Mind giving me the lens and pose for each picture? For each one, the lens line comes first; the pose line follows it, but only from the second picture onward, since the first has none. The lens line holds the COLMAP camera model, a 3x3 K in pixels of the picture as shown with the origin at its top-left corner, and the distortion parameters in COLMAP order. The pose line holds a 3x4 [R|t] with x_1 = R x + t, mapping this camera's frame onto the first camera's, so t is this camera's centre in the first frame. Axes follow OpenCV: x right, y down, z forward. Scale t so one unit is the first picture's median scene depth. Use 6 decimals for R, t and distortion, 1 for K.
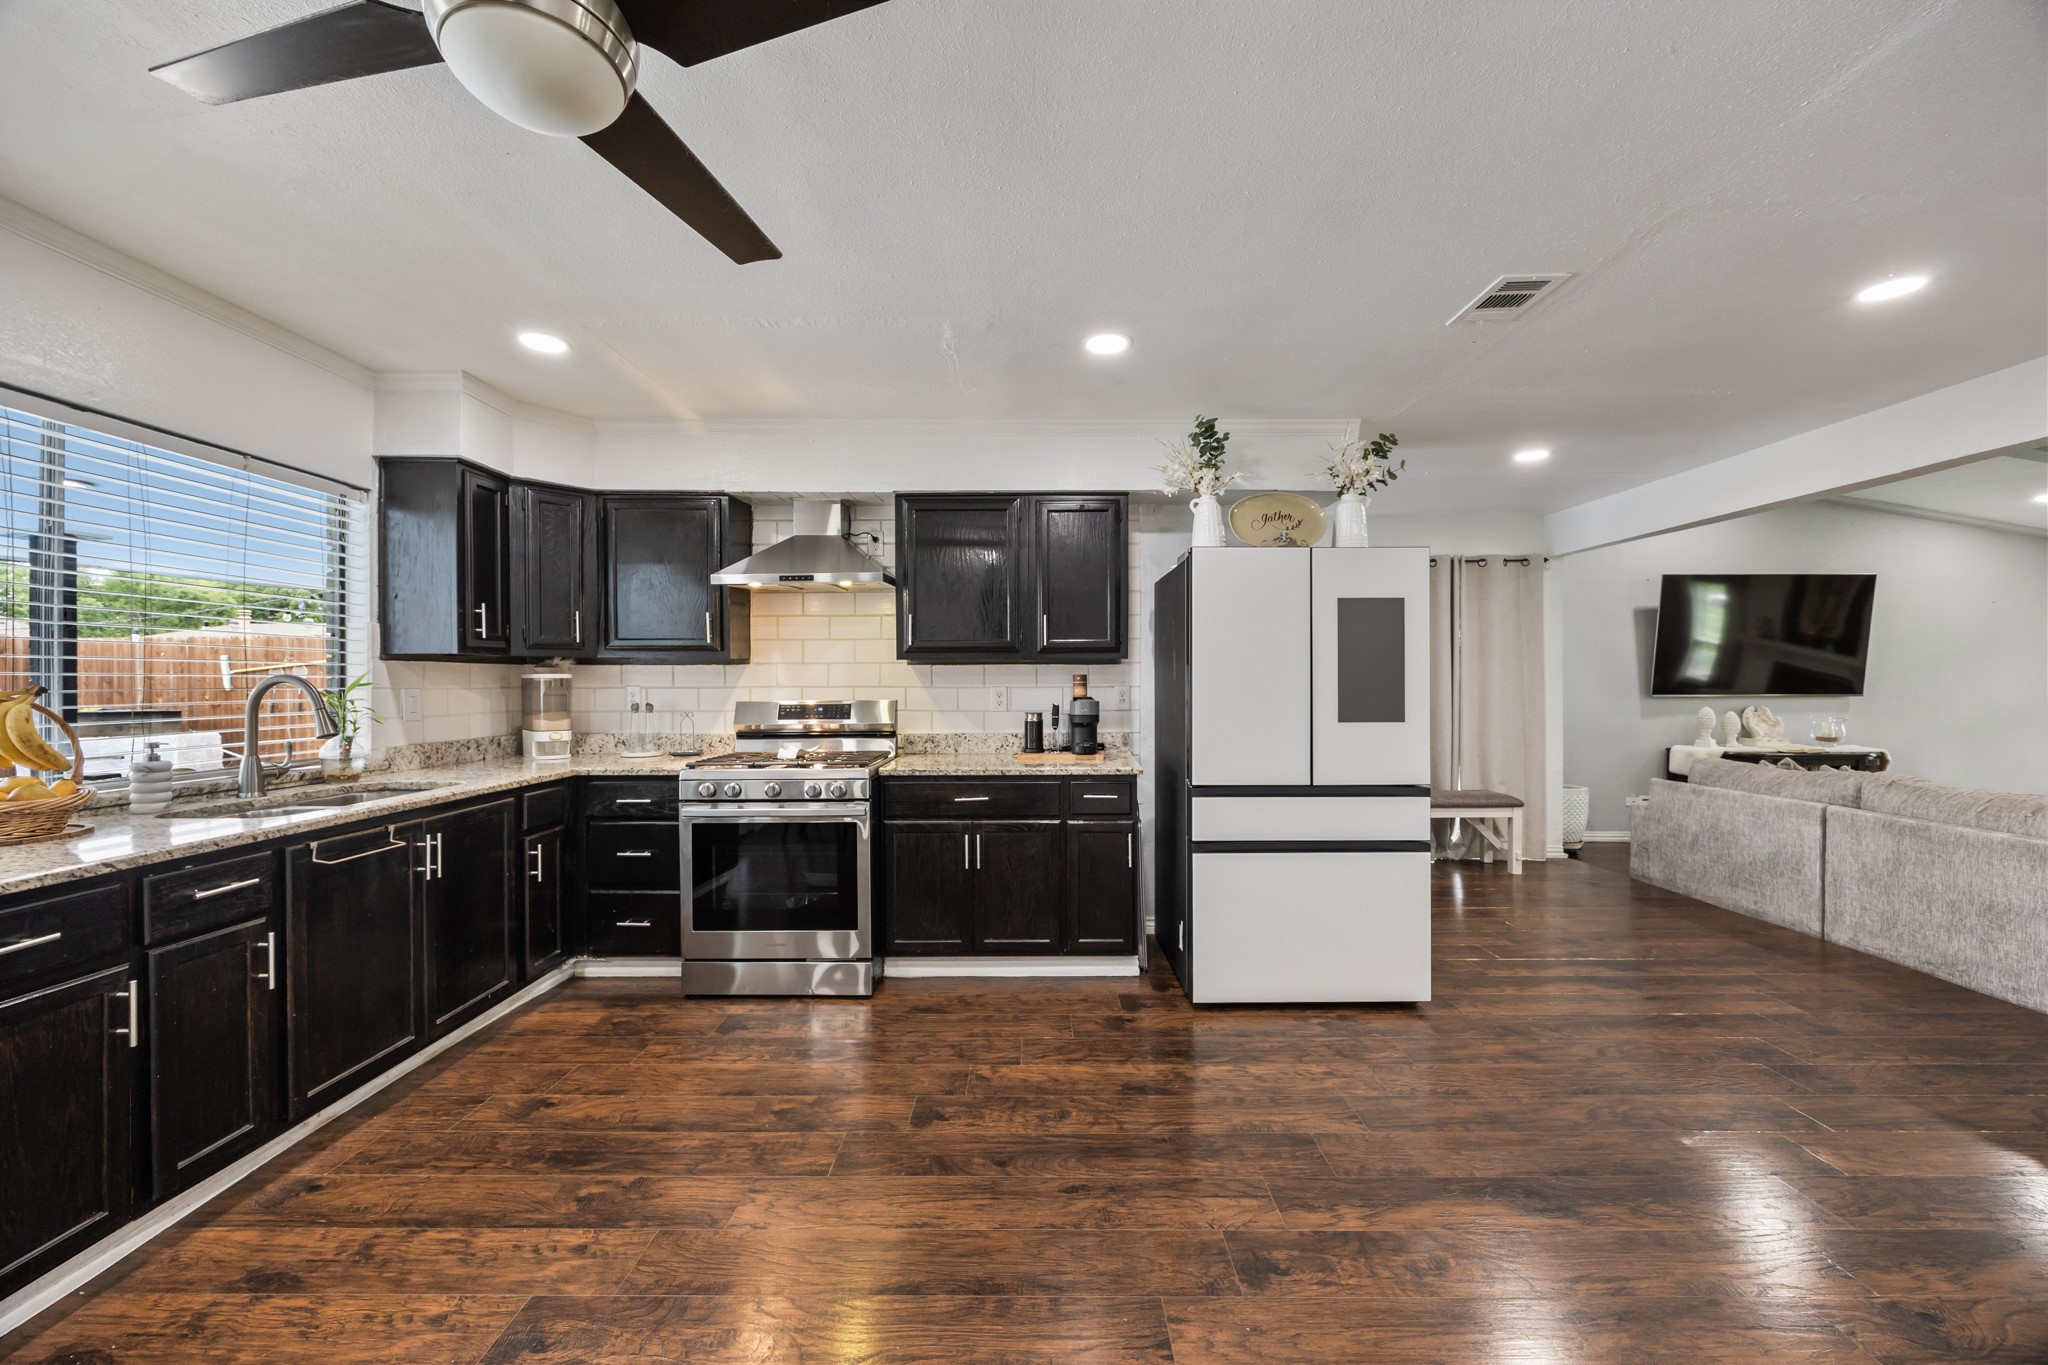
lens RADIAL K [[779.9, 0, 1030.6], [0, 779.9, 684.8], [0, 0, 1]] dist [-0.000957, -0.000065]
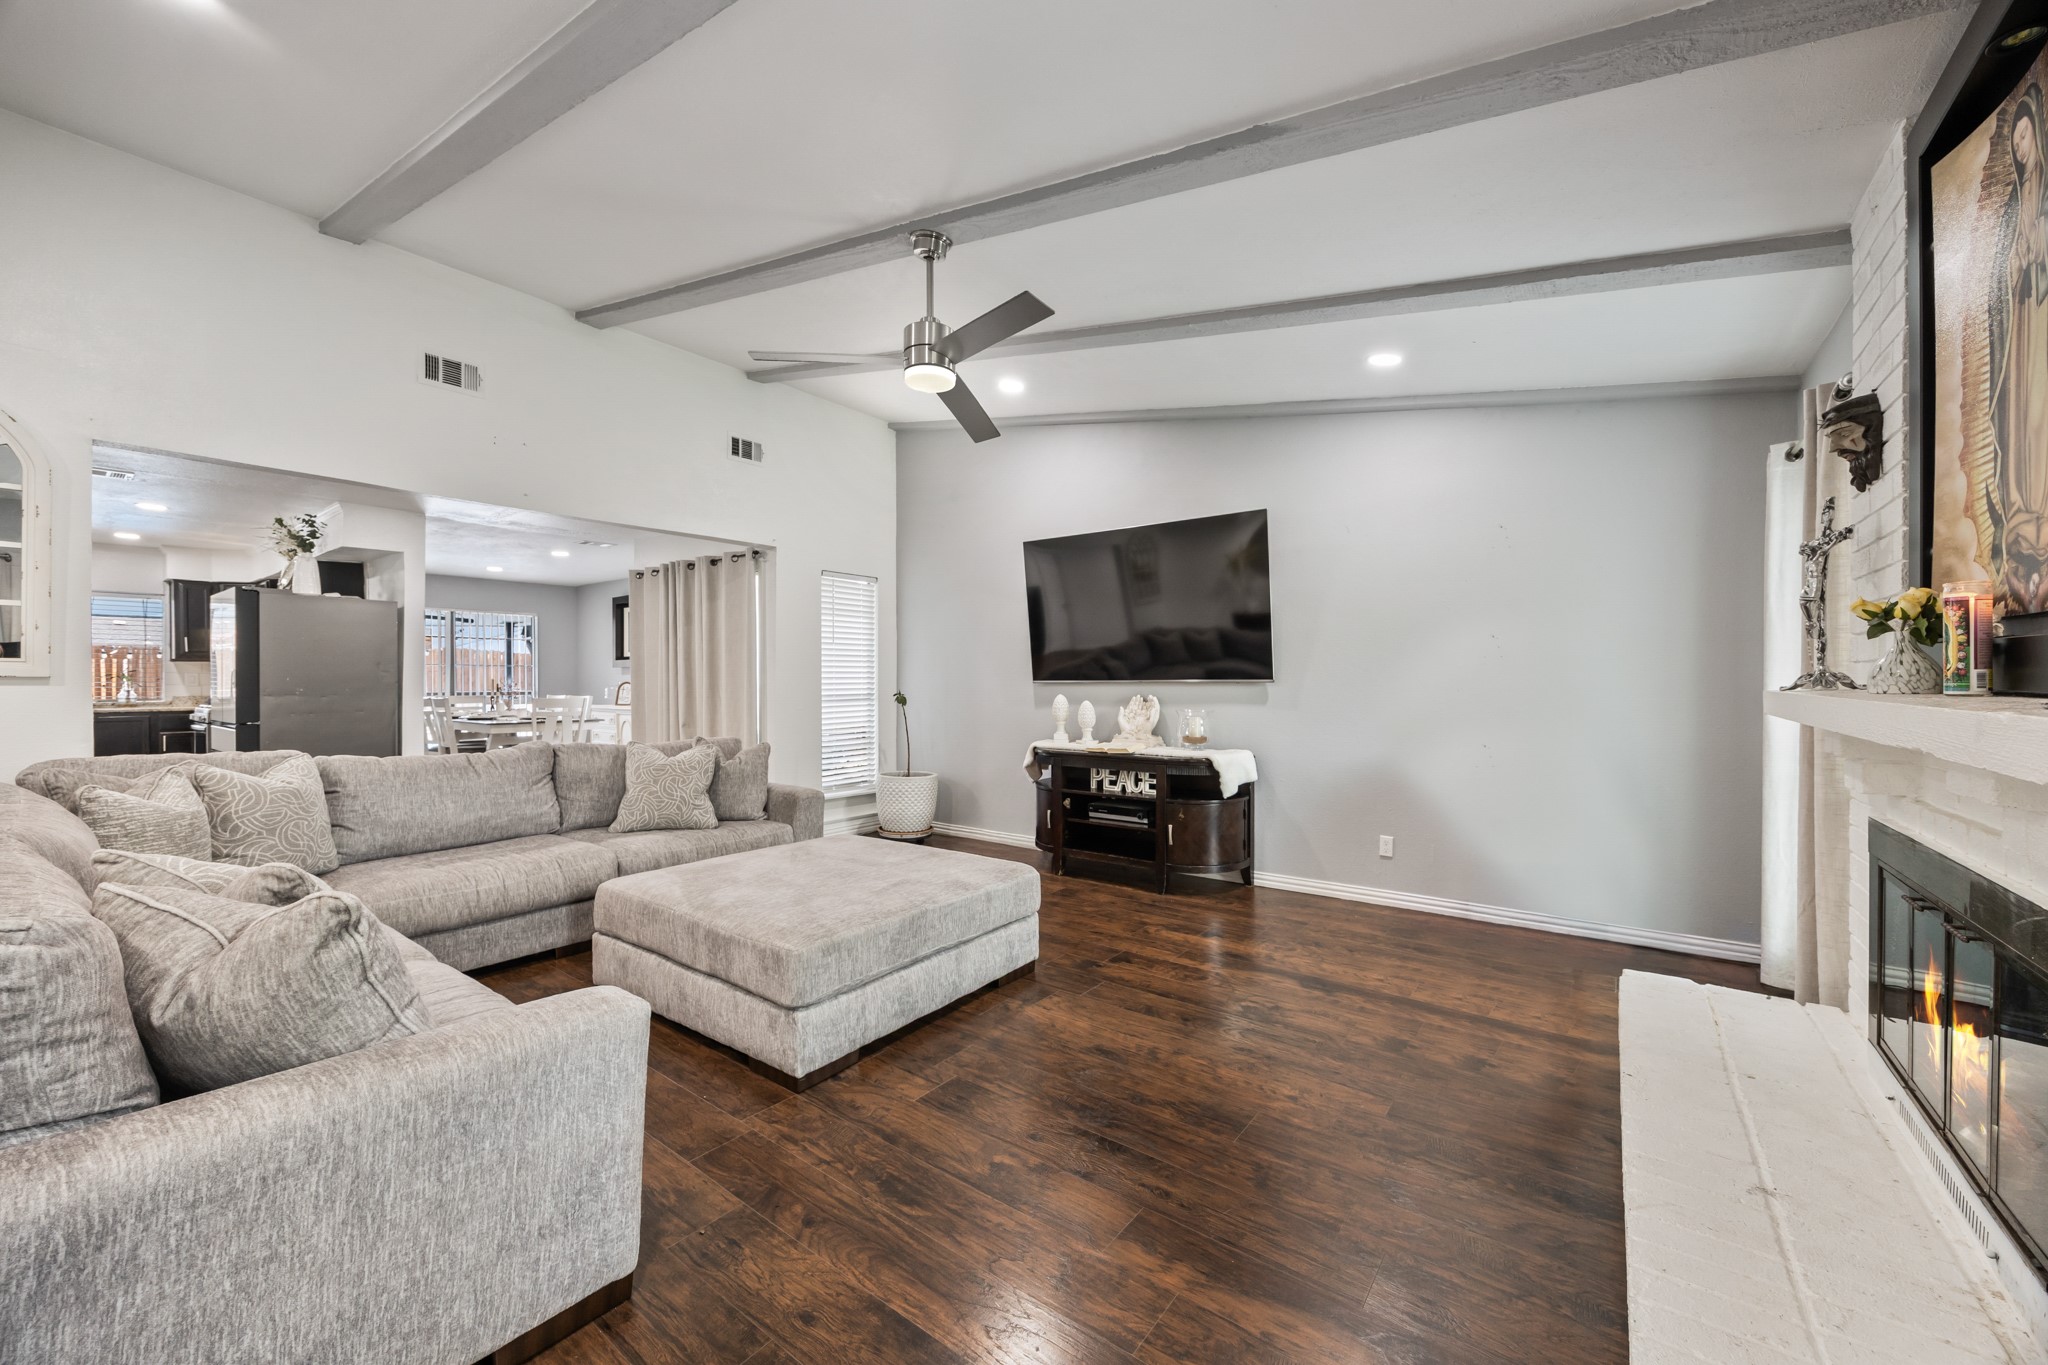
lens RADIAL K [[782.1, 0, 1029.4], [0, 782.1, 683.4], [0, 0, 1]] dist [-0.002942, -0.000025]
pose [[0.798041, 0.000469, -0.602603, 2.833080], [-0.001520, 0.999998, -0.001235, 0.035691], [0.602602, 0.001902, 0.798040, 0.650015]]
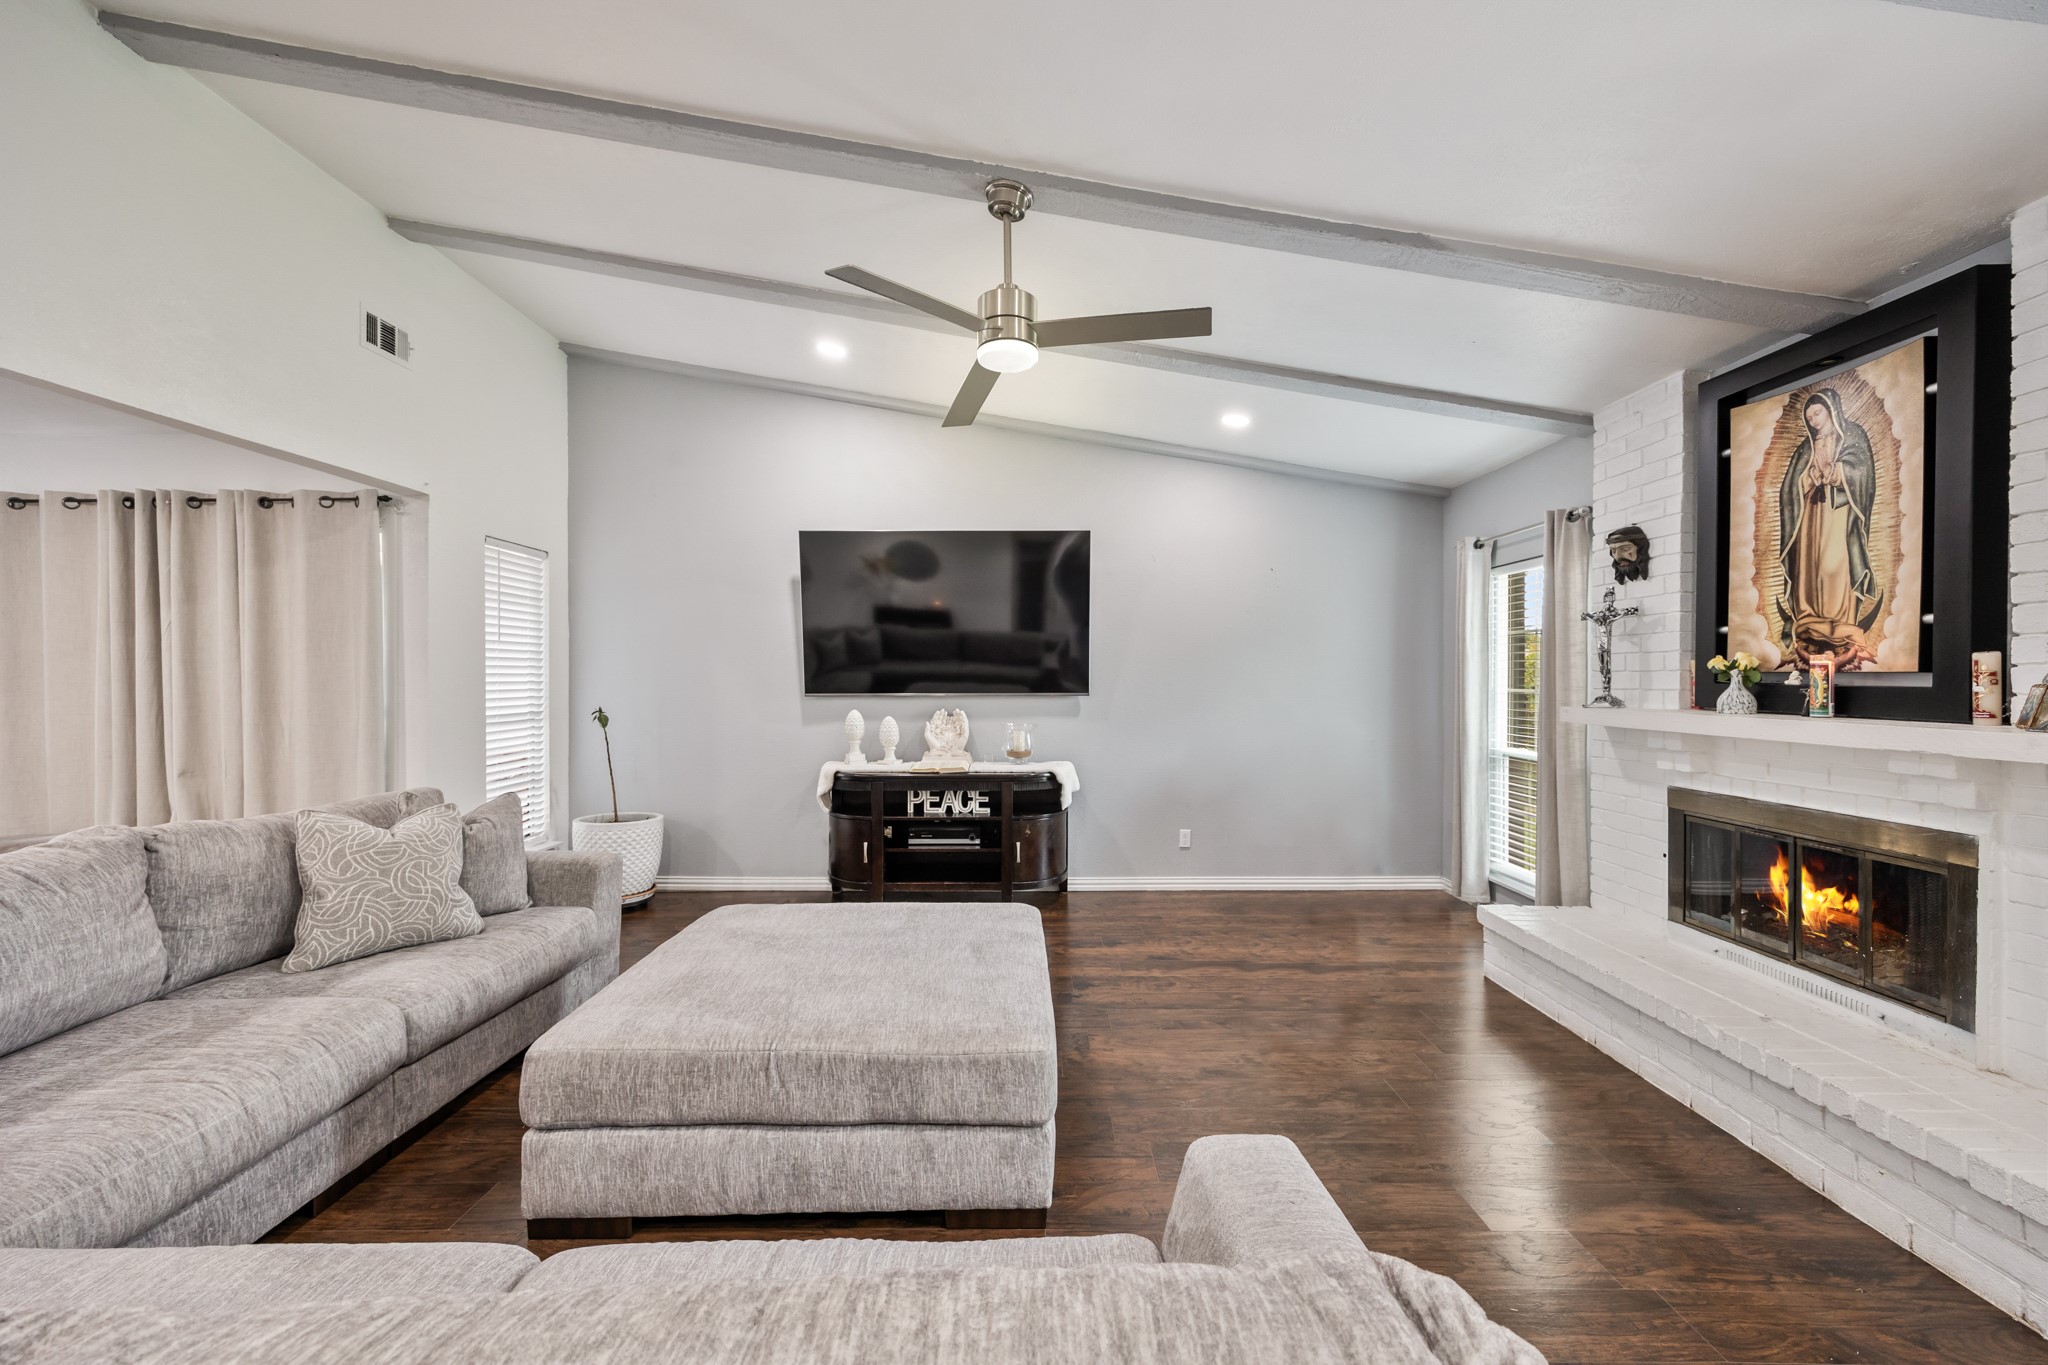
lens RADIAL K [[817.1, 0, 1033.9], [0, 817.1, 684.1], [0, 0, 1]] dist [0.005520, -0.000500]
pose [[0.999988, -0.000330, 0.004972, 2.174449], [0.000327, 1.000000, 0.000708, 0.006578], [-0.004972, -0.000706, 0.999987, 0.476410]]
